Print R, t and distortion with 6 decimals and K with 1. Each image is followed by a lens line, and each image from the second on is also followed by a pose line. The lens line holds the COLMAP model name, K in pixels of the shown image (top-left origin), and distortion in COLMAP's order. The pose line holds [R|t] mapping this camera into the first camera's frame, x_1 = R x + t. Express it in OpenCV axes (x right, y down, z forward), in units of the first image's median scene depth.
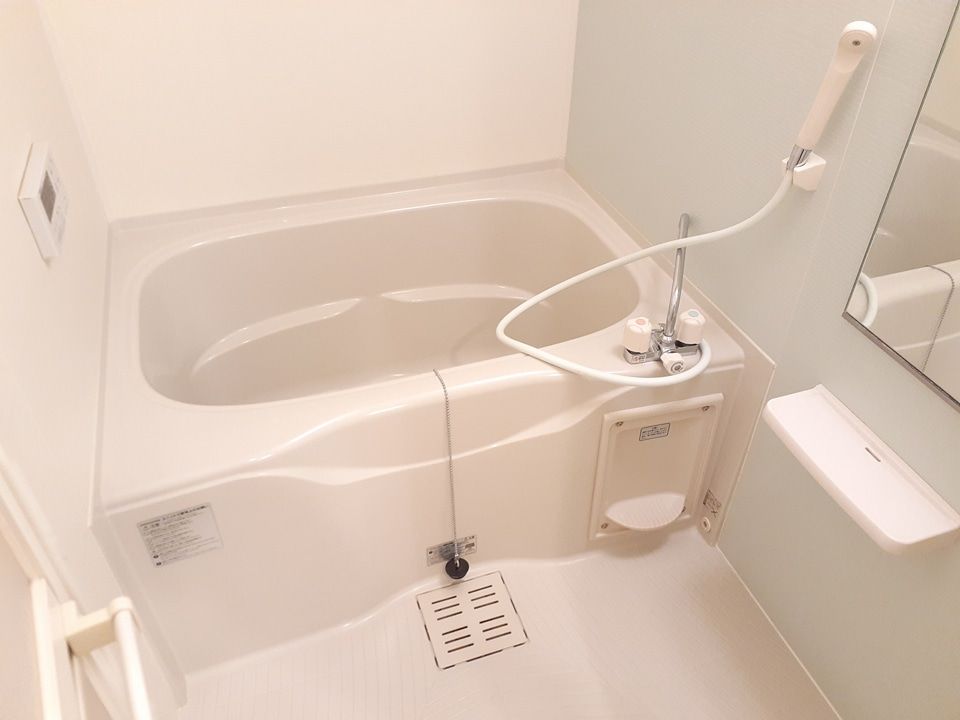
lens RADIAL K [[776.5, 0, 480.0], [0, 776.5, 360.0], [0, 0, 1]] dist [0.134921, -0.240874]
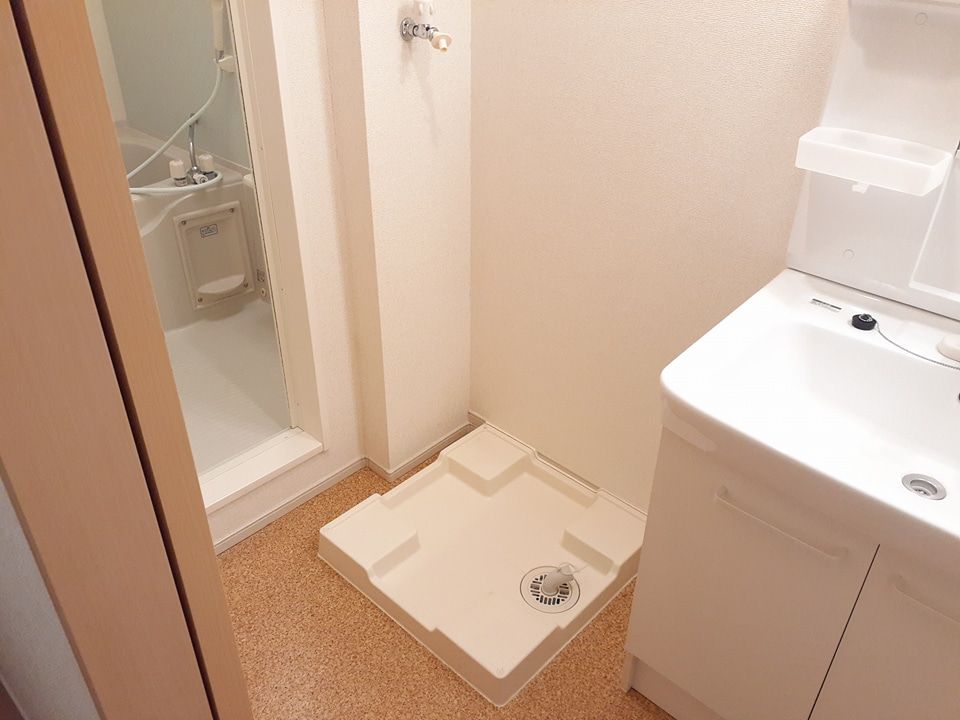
lens RADIAL K [[764.5, 0, 466.1], [0, 764.5, 361.5], [0, 0, 1]] dist [0.003170, 0.004355]
pose [[0.886343, -0.251428, 0.388820, -0.010334], [0.287210, 0.957201, -0.035746, 0.629758], [-0.363191, 0.143356, 0.920620, -0.802268]]
